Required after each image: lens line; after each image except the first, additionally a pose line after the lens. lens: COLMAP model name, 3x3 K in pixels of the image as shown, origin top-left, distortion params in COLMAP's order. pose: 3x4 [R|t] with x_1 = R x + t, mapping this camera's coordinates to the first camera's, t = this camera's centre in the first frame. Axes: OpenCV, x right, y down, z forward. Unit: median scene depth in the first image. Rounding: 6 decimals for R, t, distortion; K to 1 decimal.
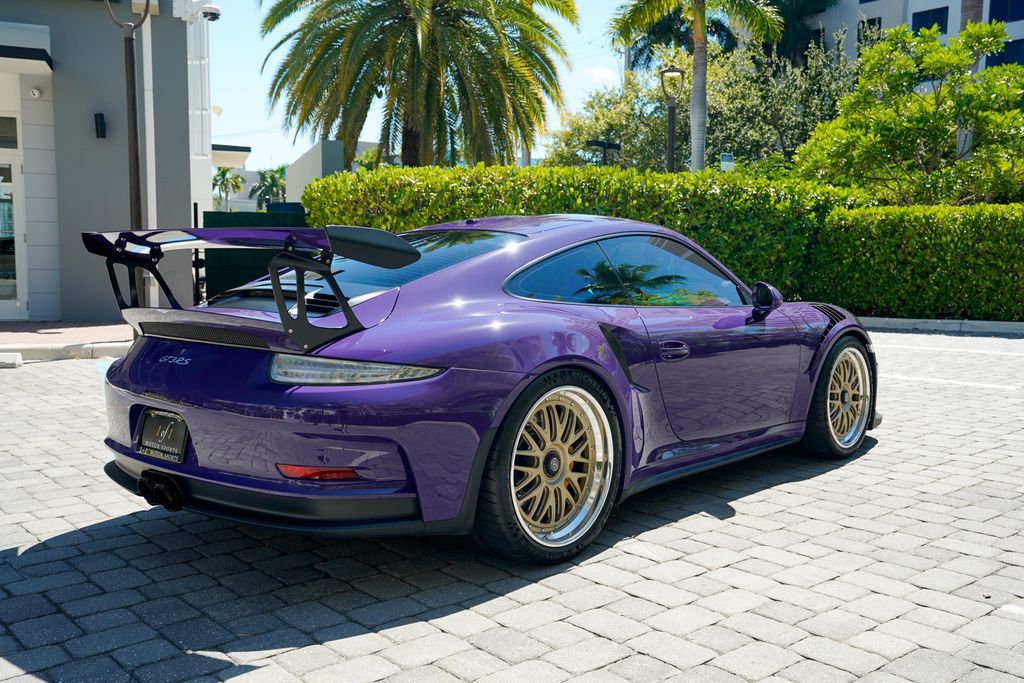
lens RADIAL K [[952.6, 0, 509.2], [0, 952.6, 346.0], [0, 0, 1]] dist [-0.014053, 0.102763]
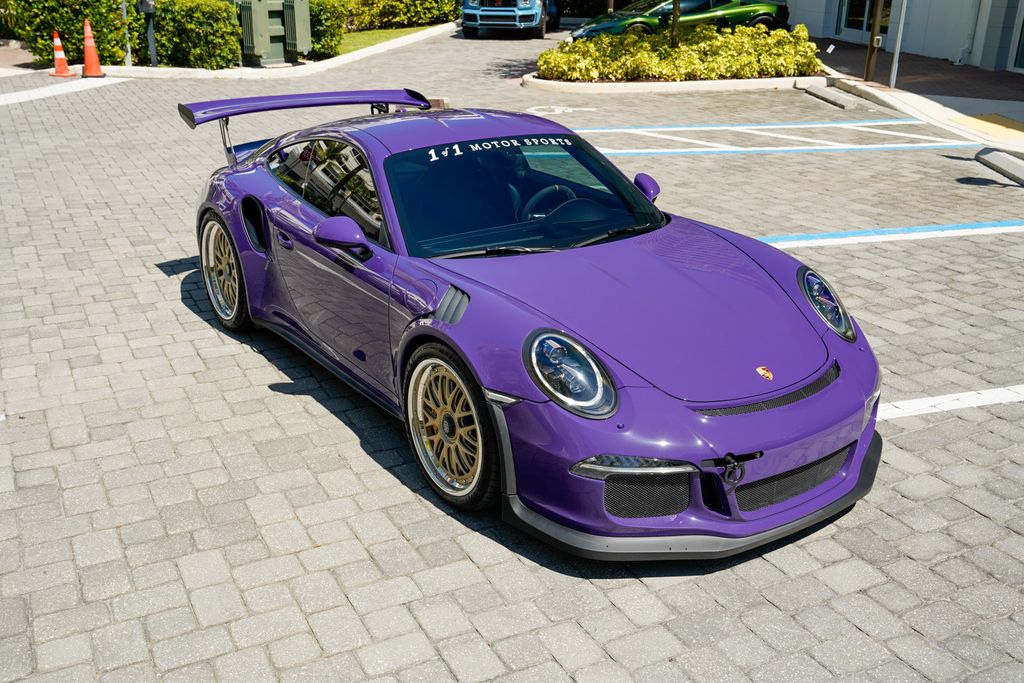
lens RADIAL K [[996.6, 0, 512.3], [0, 996.6, 347.7], [0, 0, 1]] dist [-0.003583, 0.118050]
pose [[-0.211440, 0.348088, -0.913306, 1.339069], [-0.099769, 0.921865, 0.374448, -0.380647], [0.972286, 0.170293, -0.160190, 1.535633]]
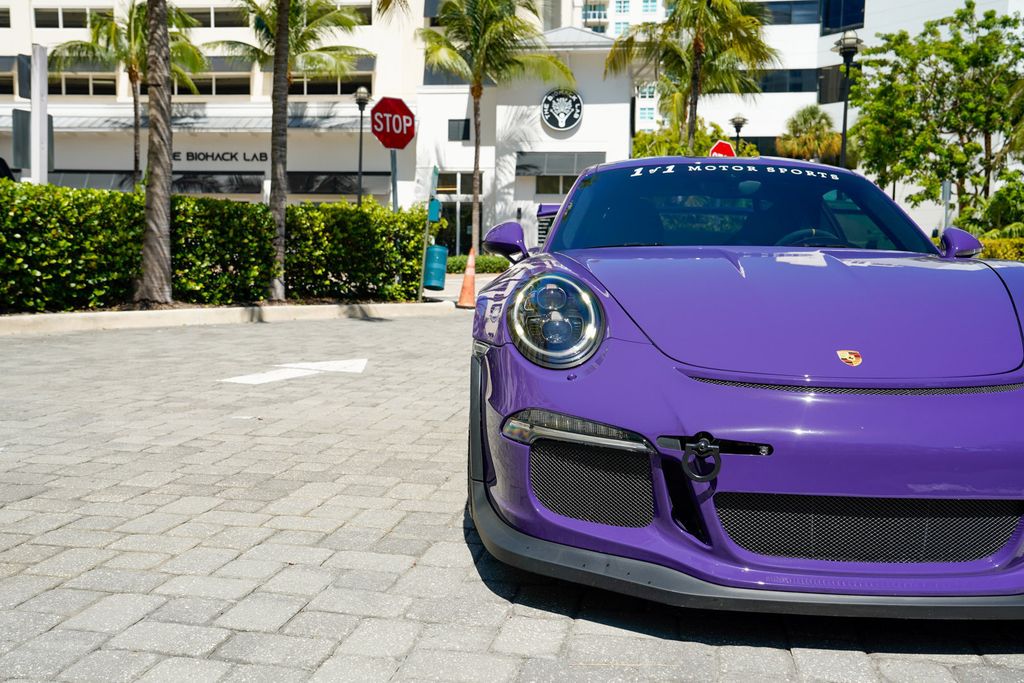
lens RADIAL K [[988.3, 0, 516.1], [0, 988.3, 352.8], [0, 0, 1]] dist [-0.007646, 0.104934]
pose [[-0.759365, 0.045828, -0.649049, 0.965888], [-0.079691, 0.983456, 0.162675, -0.110848], [0.645766, 0.175253, -0.743150, 1.928277]]
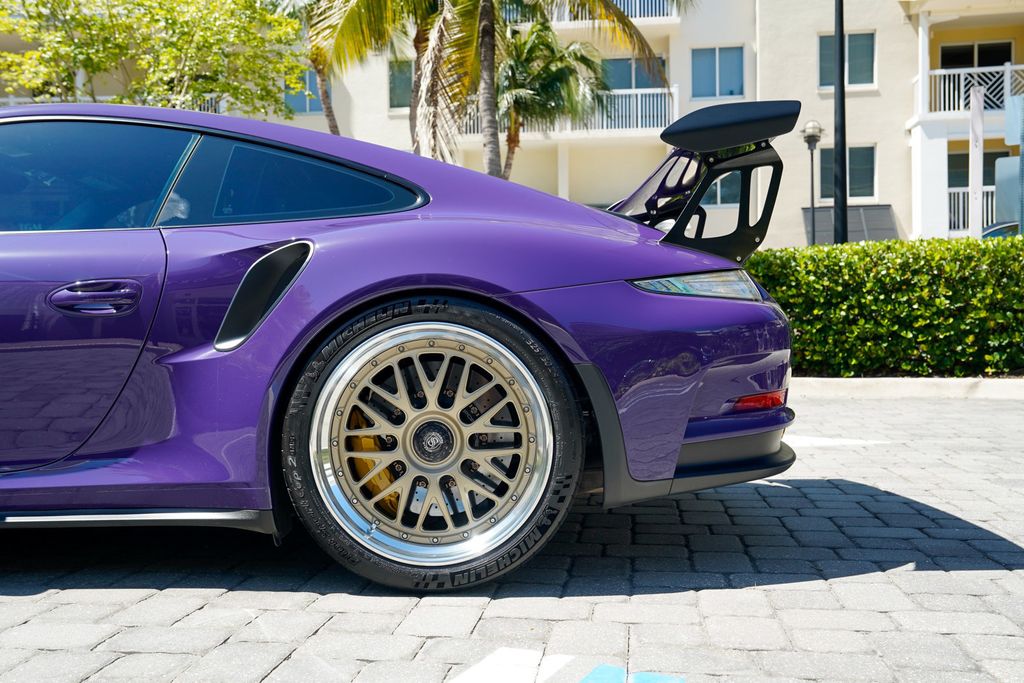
lens RADIAL K [[988.8, 0, 509.0], [0, 988.8, 353.3], [0, 0, 1]] dist [0.000947, 0.116485]
pose [[-0.676620, -0.008424, 0.736284, -0.773464], [0.073197, 0.994212, 0.078640, -0.018769], [-0.732685, 0.107104, -0.672087, 1.545238]]
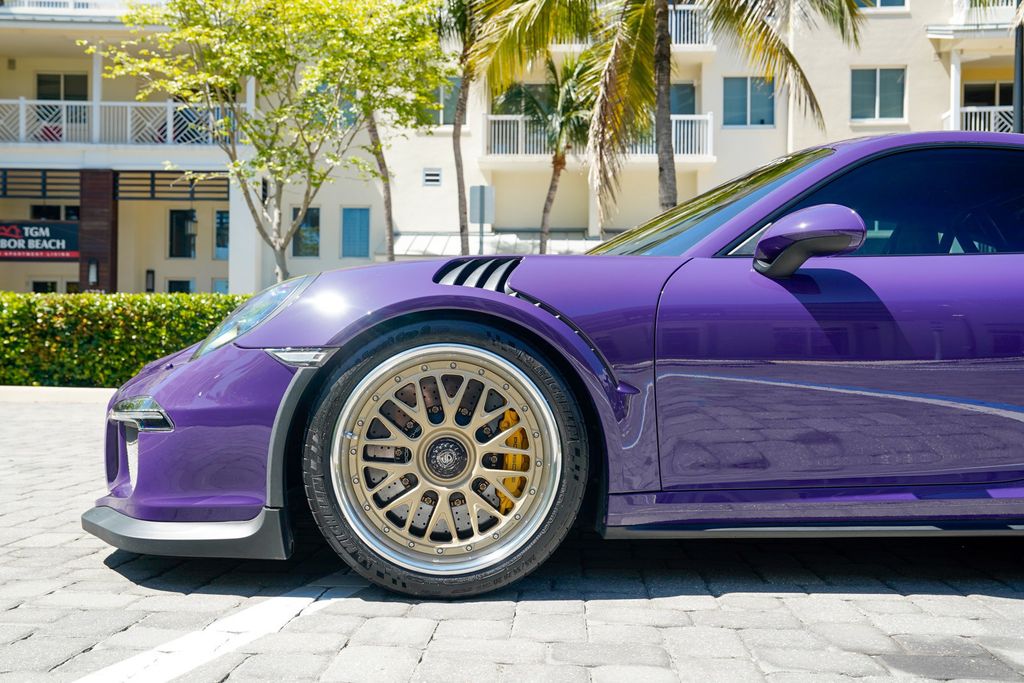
lens RADIAL K [[1013.4, 0, 525.0], [0, 1013.4, 362.5], [0, 0, 1]] dist [-0.005767, 0.165848]
pose [[-0.734398, -0.008920, 0.678660, -0.328394], [0.050812, 0.996385, 0.068081, -0.058355], [-0.676814, 0.084482, -0.731290, 2.057719]]
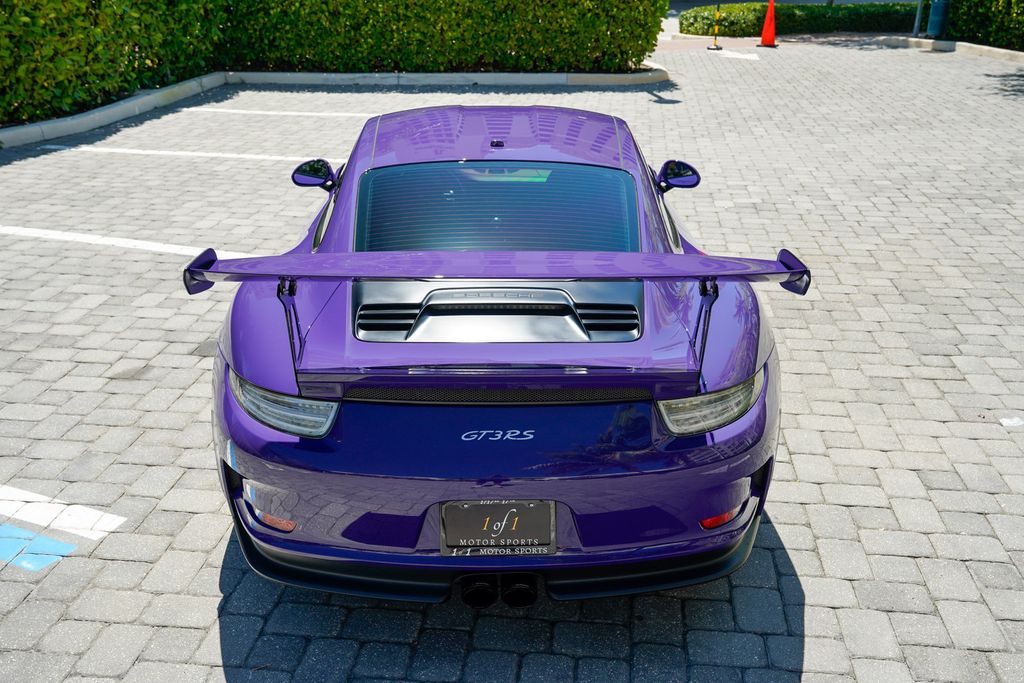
lens RADIAL K [[996.6, 0, 512.3], [0, 996.6, 347.7], [0, 0, 1]] dist [-0.003583, 0.118050]
pose [[0.723342, -0.253907, 0.642112, -0.706646], [0.057709, 0.948913, 0.310215, -0.253663], [-0.688075, -0.187336, 0.701041, 0.365385]]
